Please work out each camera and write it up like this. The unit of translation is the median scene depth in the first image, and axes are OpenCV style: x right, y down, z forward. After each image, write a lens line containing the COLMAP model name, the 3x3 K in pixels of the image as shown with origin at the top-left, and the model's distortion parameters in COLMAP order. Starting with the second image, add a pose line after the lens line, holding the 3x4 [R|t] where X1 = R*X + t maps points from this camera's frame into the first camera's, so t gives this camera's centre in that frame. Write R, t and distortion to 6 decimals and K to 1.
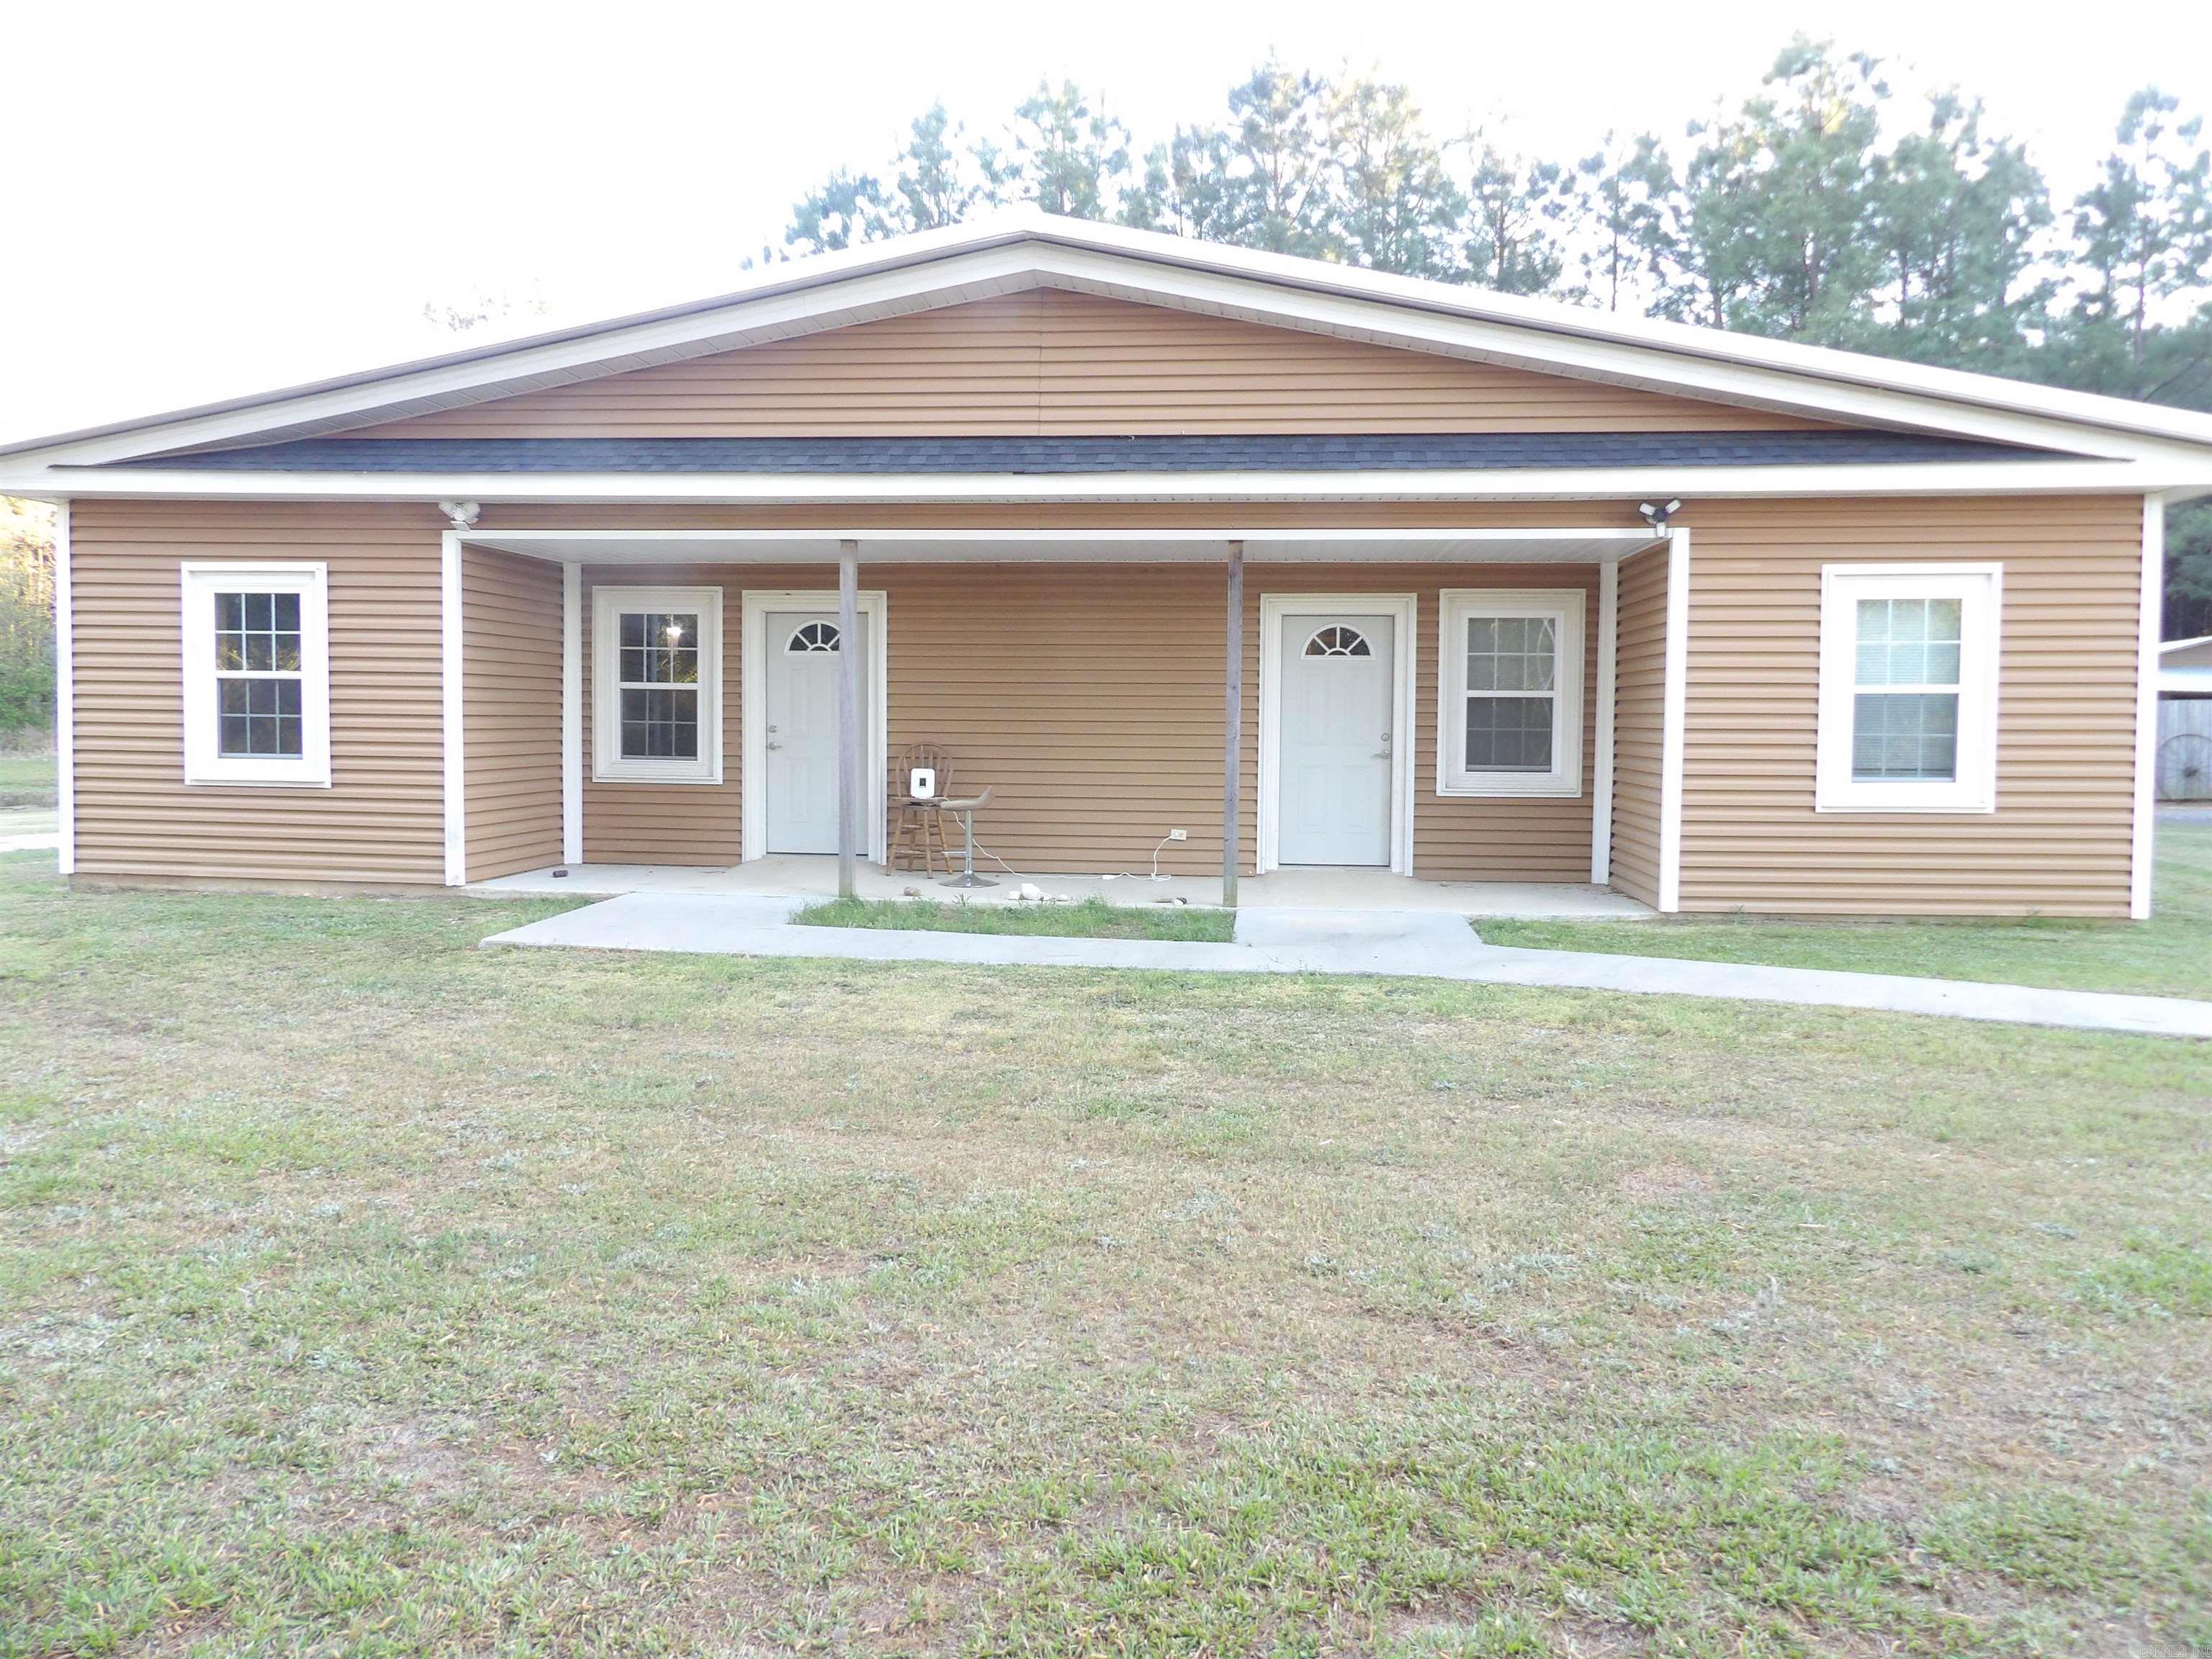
lens RADIAL K [[1628.5, 0, 1106.0], [0, 1628.5, 829.5], [0, 0, 1]] dist [0.005887, 0.002924]
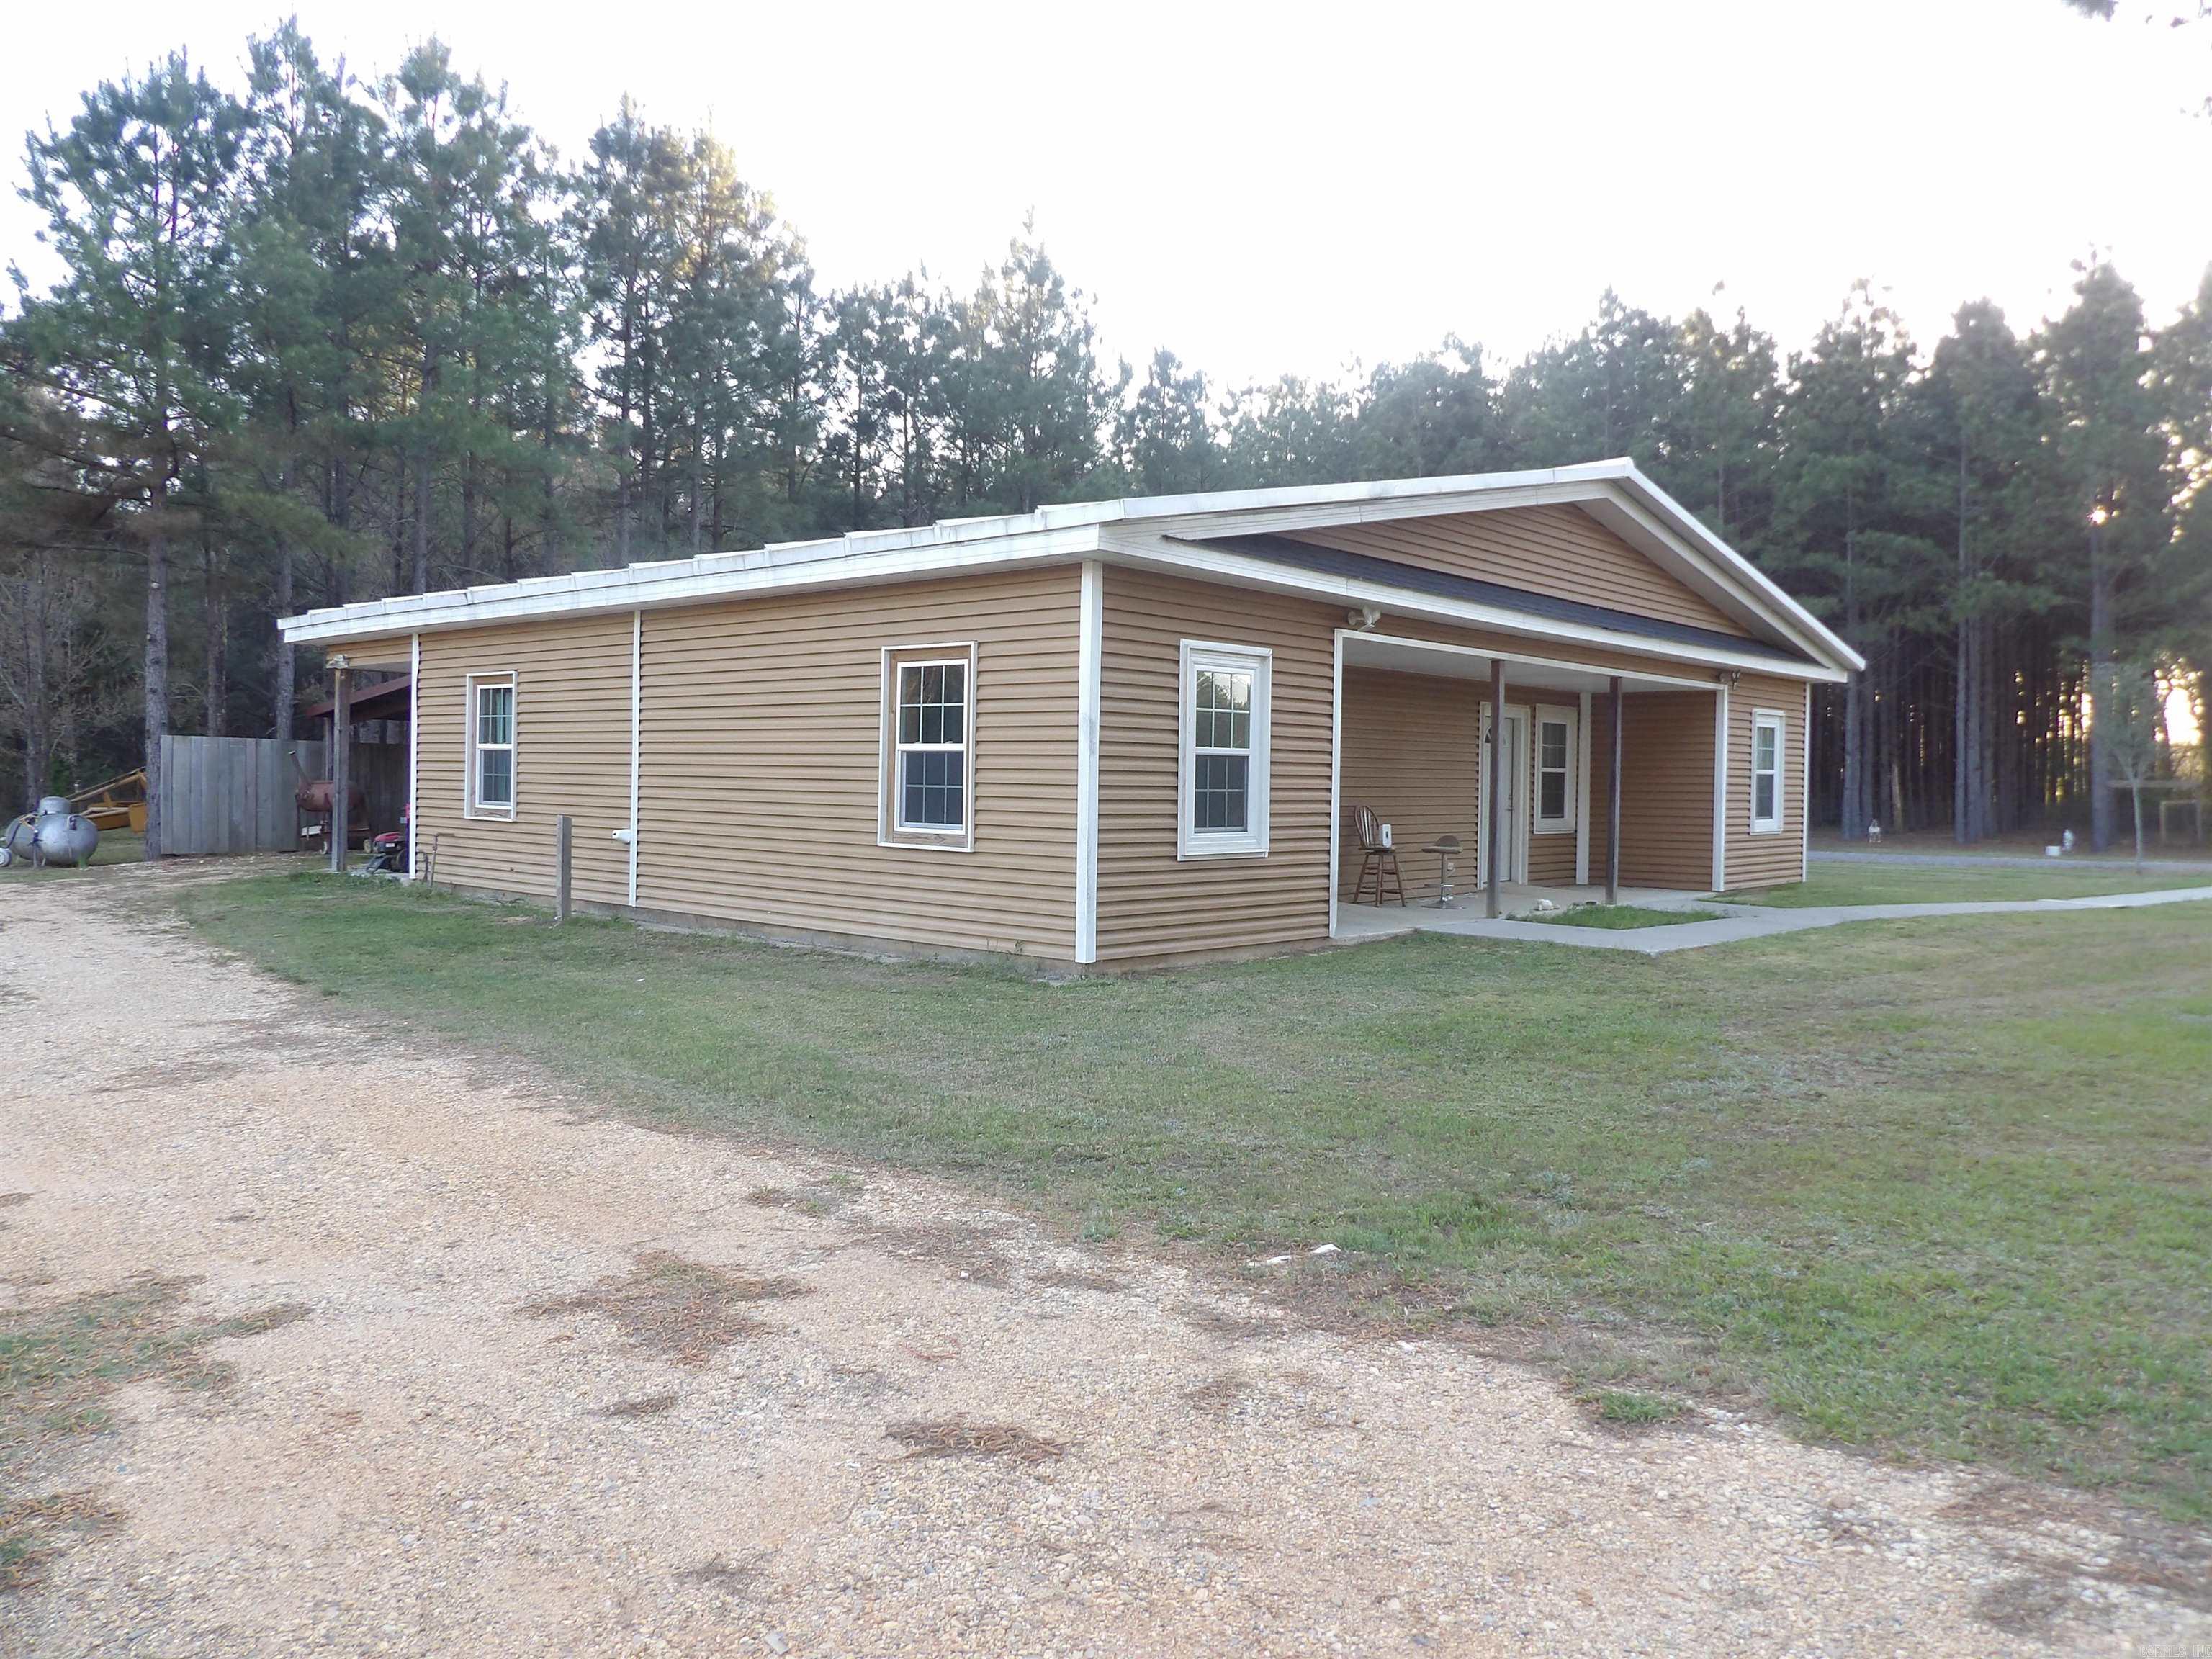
lens RADIAL K [[1572.2, 0, 1106.0], [0, 1572.2, 829.5], [0, 0, 1]] dist [0.000295, 0.000590]
pose [[0.598899, -0.027287, 0.800359, -1.271340], [0.036915, 0.999298, 0.006447, -0.050436], [-0.799973, 0.025684, 0.599486, 0.428955]]
